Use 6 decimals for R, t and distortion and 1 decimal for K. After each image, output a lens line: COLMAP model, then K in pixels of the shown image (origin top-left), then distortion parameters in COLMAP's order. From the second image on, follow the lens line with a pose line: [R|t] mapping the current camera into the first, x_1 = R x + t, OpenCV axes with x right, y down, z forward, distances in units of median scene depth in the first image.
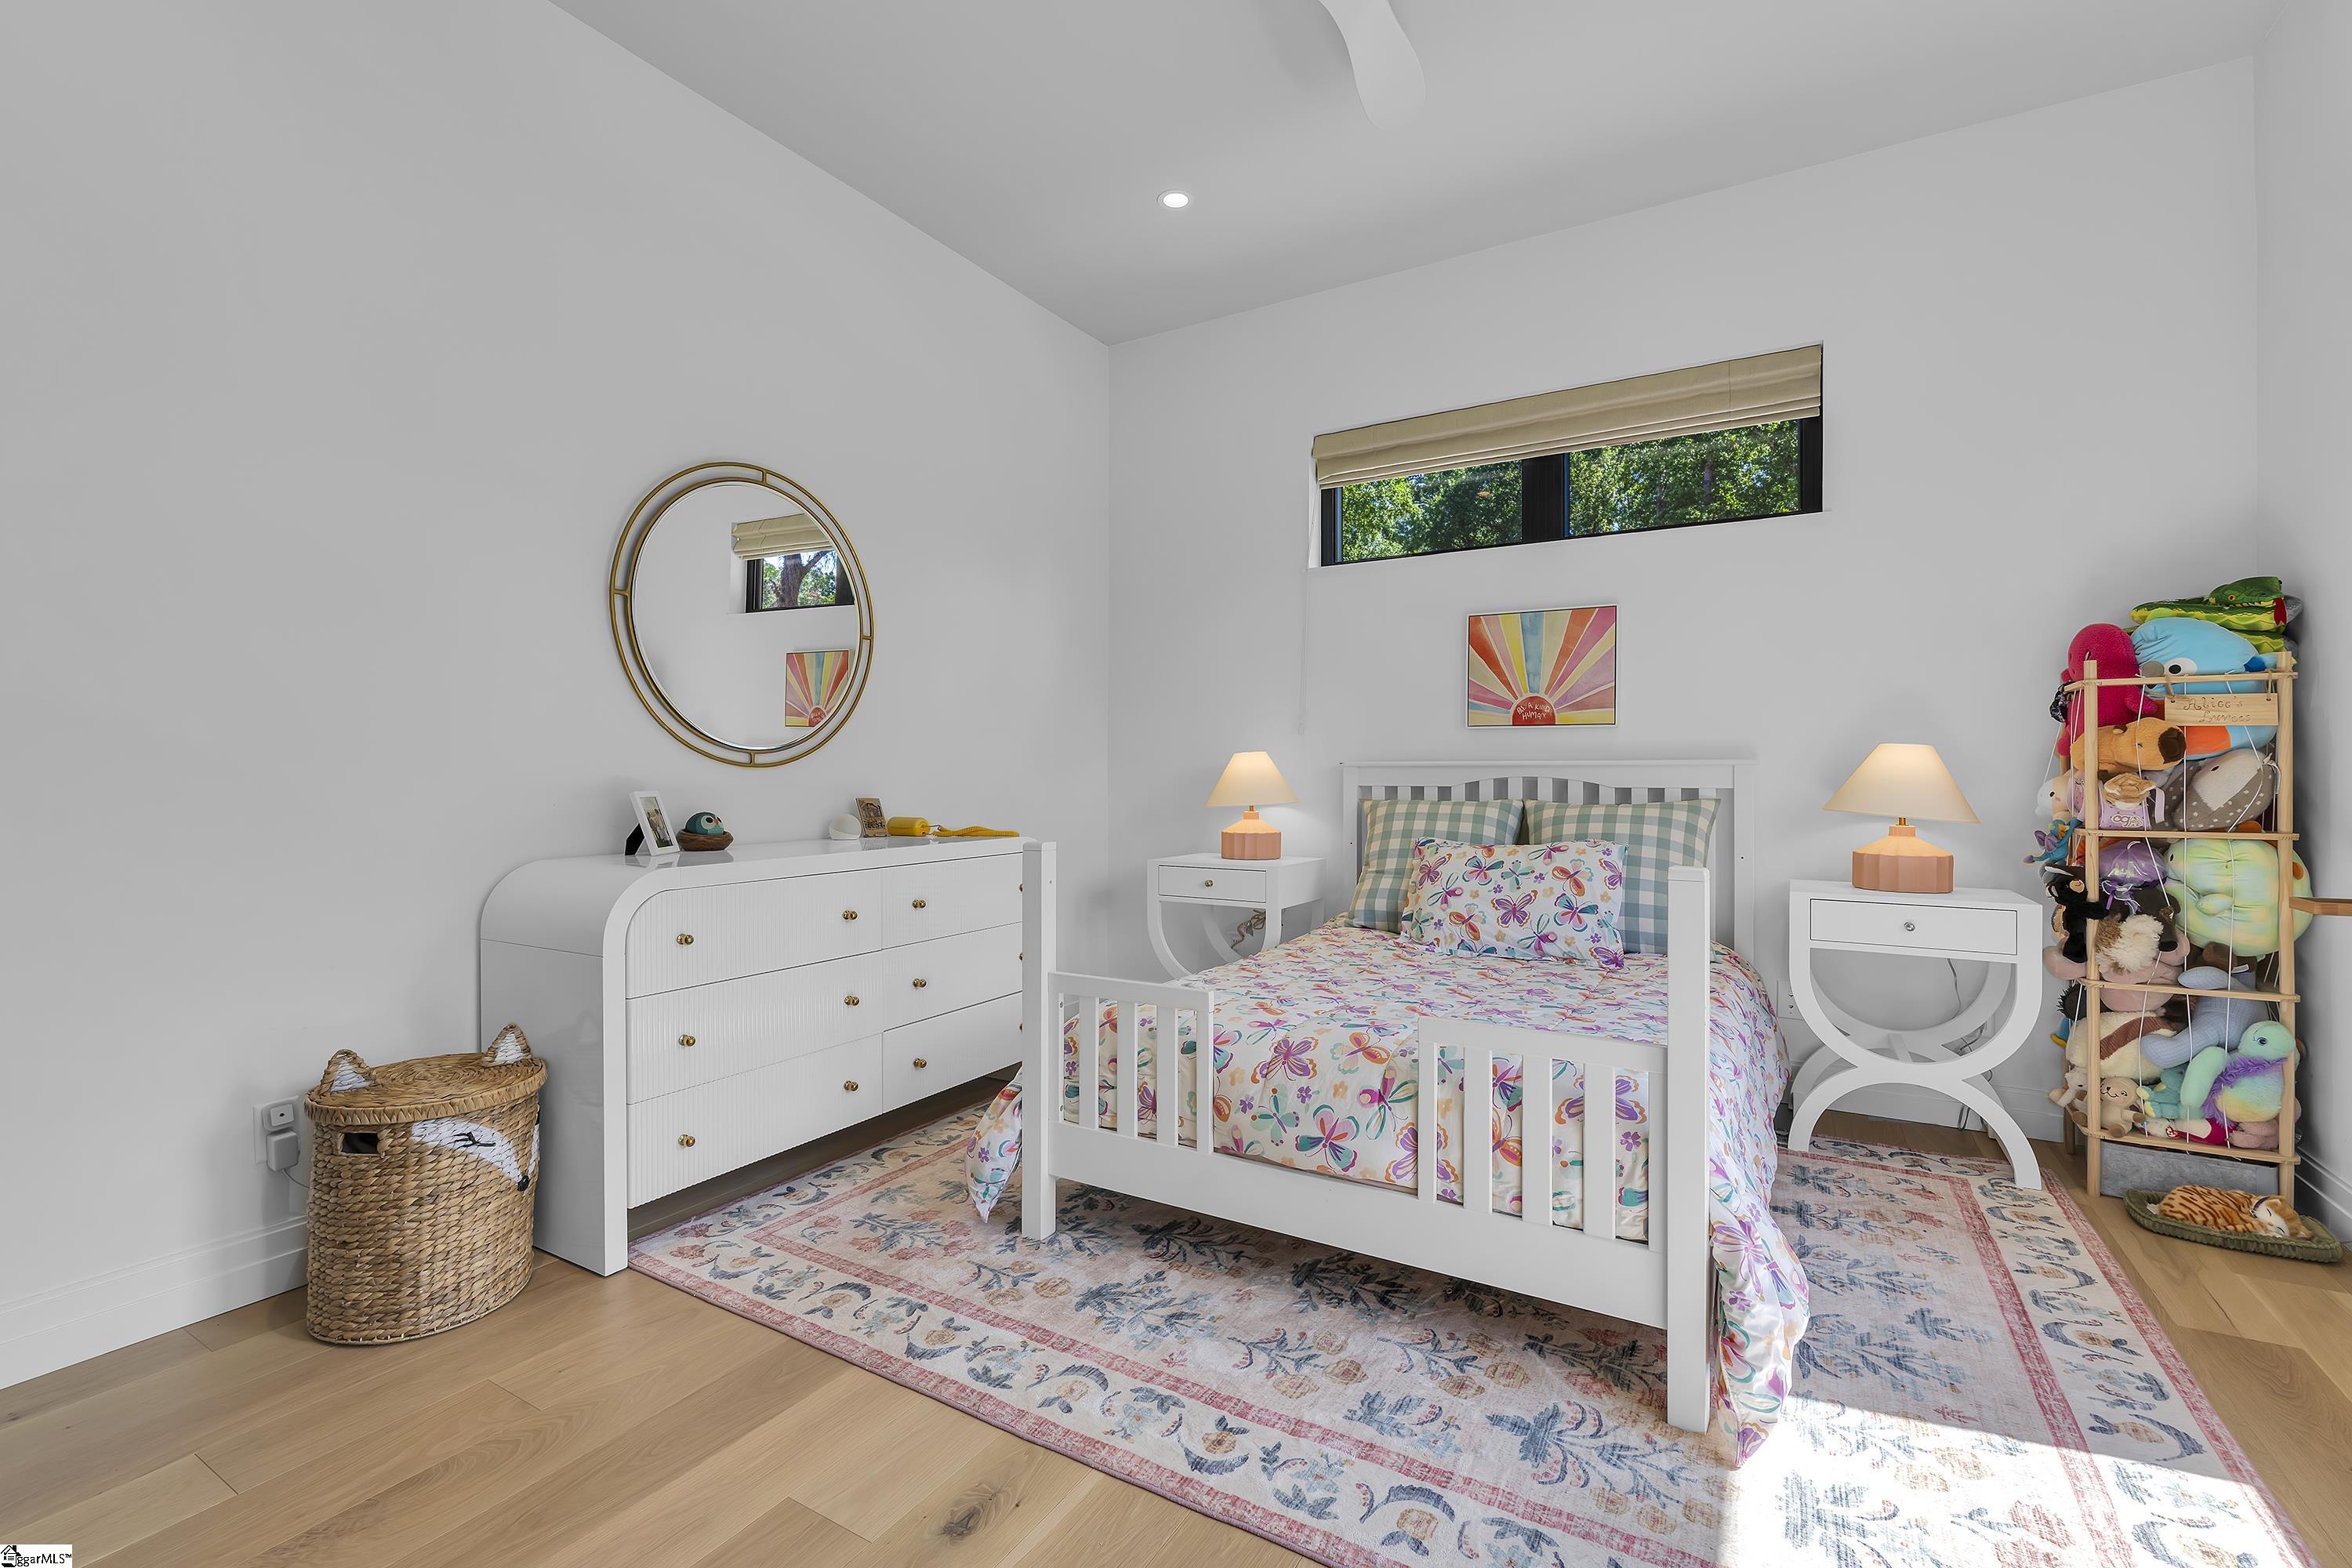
lens RADIAL K [[1033.1, 0, 1173.3], [0, 1033.1, 776.5], [0, 0, 1]] dist [-0.010433, -0.000065]
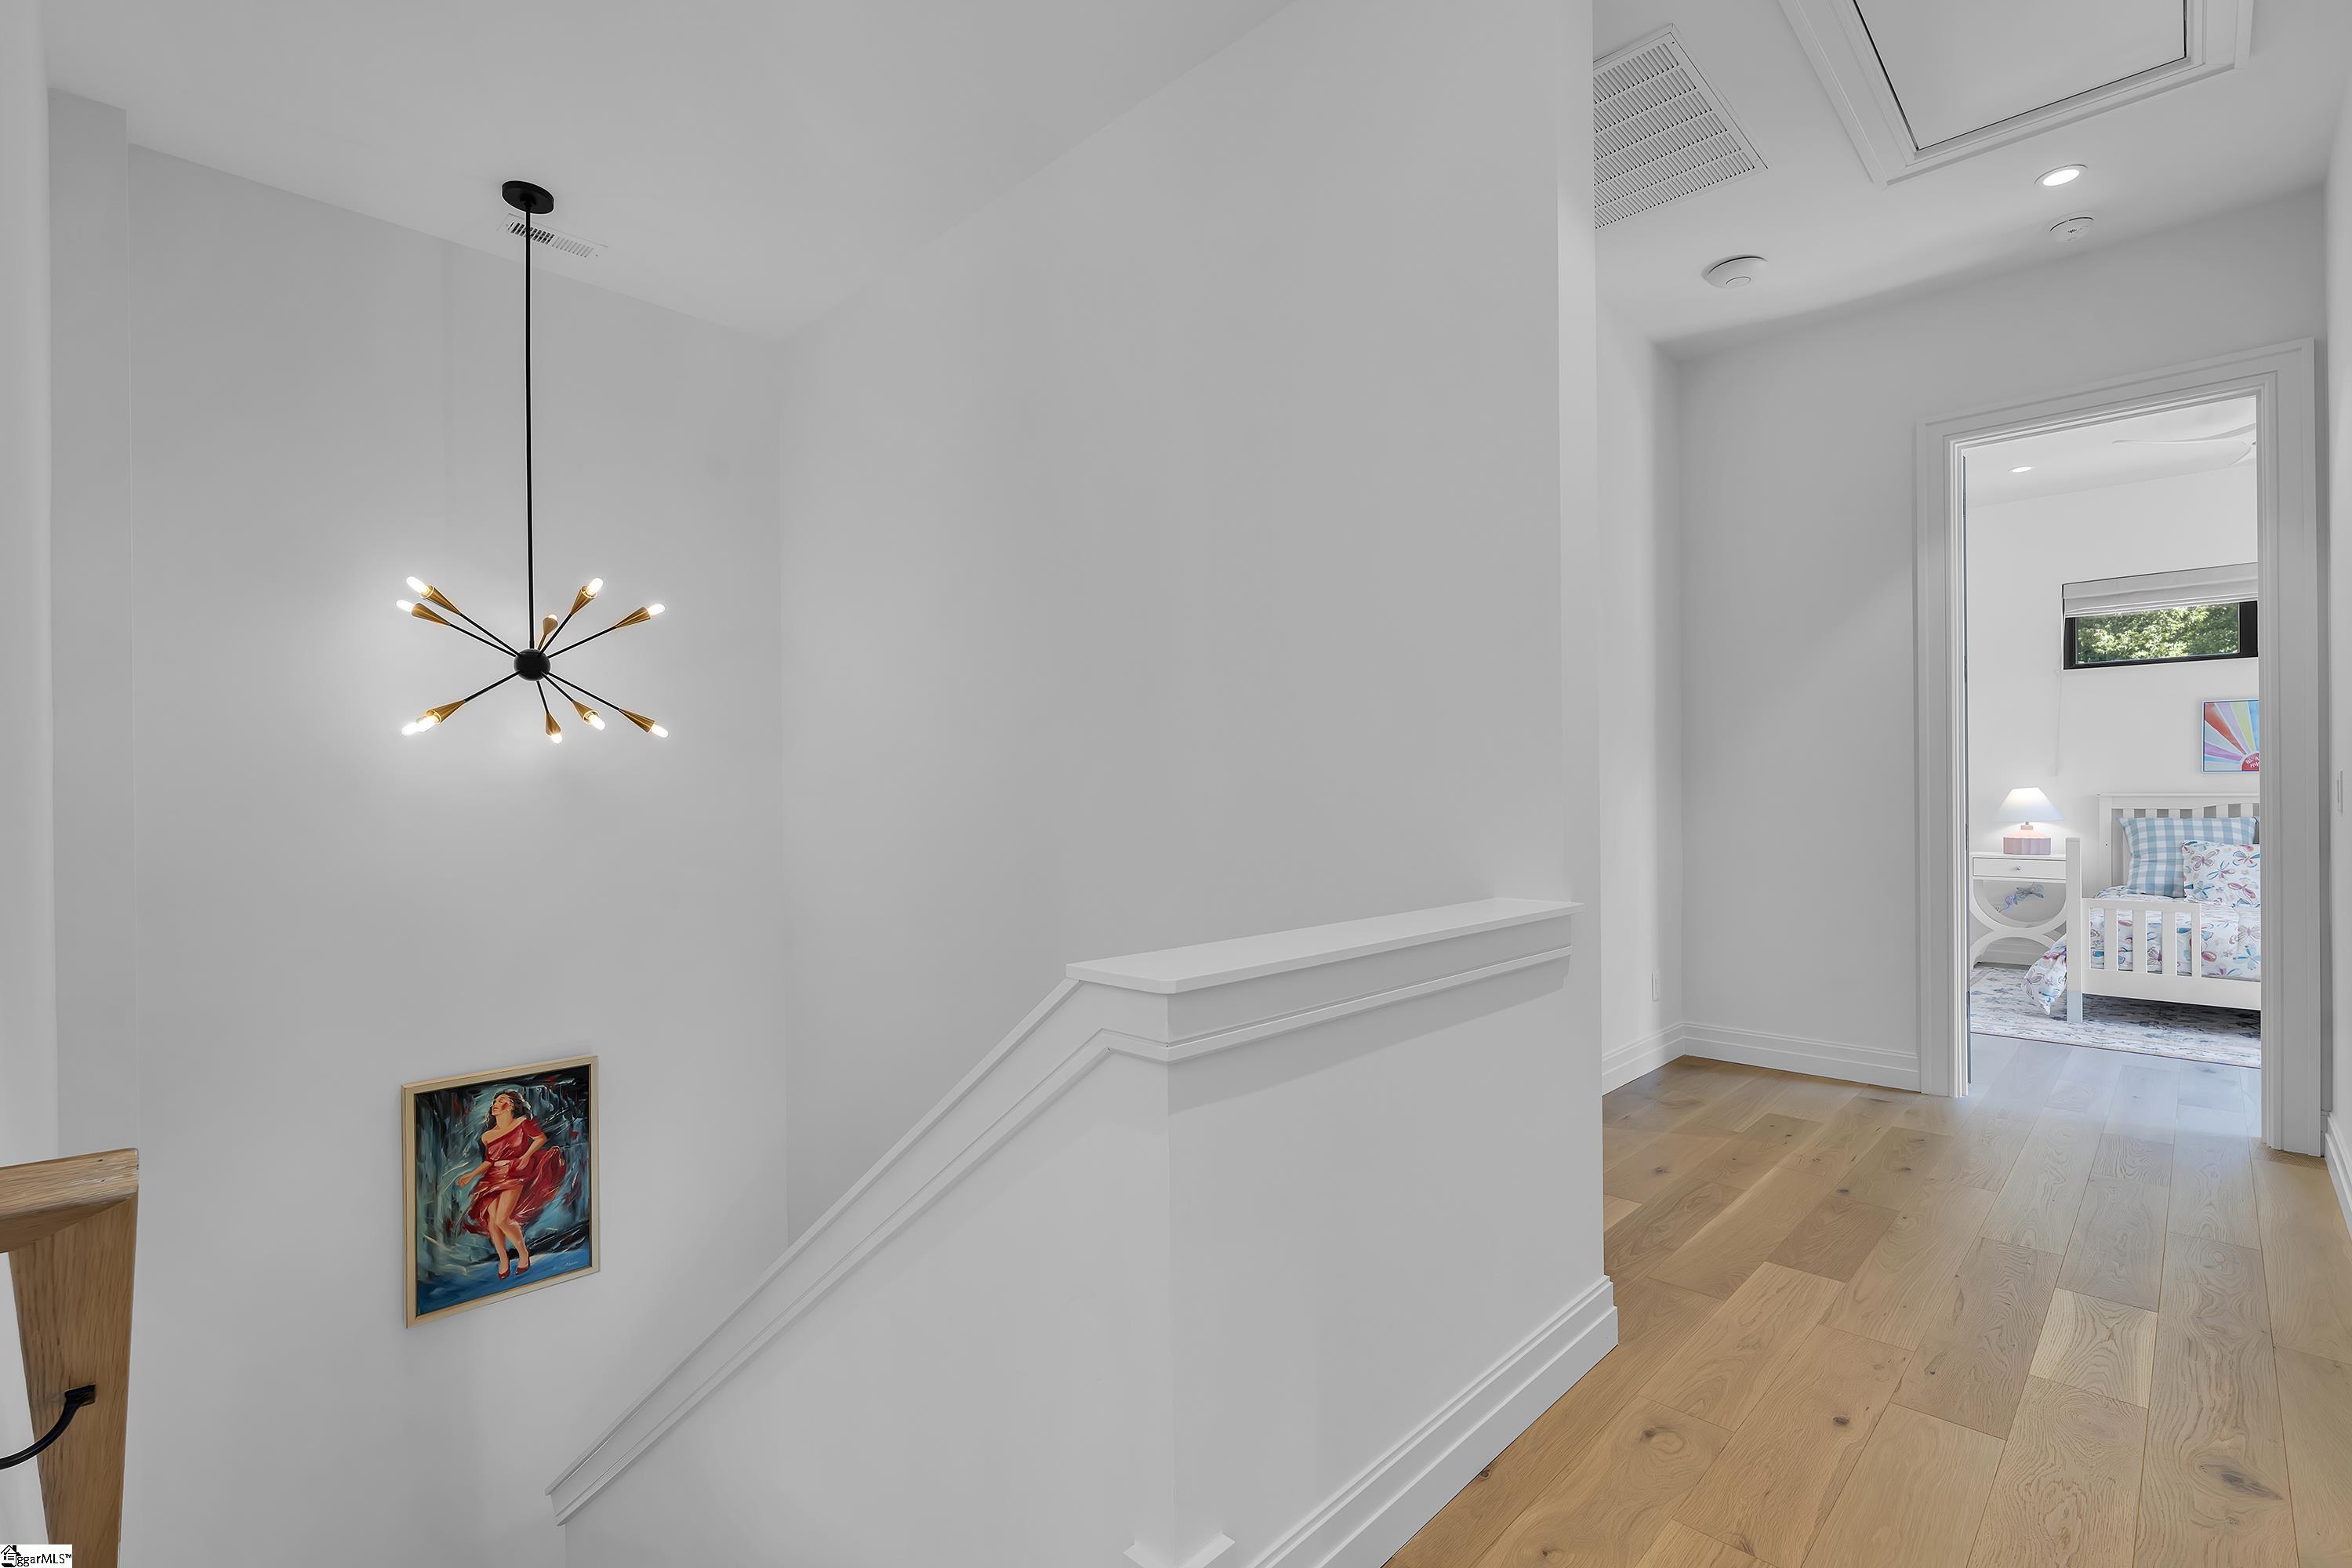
lens RADIAL K [[1033.1, 0, 1169.2], [0, 1033.1, 798.3], [0, 0, 1]] dist [-0.010433, -0.000065]
pose [[0.964219, -0.010828, -0.264886, -0.932751], [0.012552, 0.999910, 0.004815, -0.038336], [0.264810, -0.007968, 0.964268, -1.055332]]
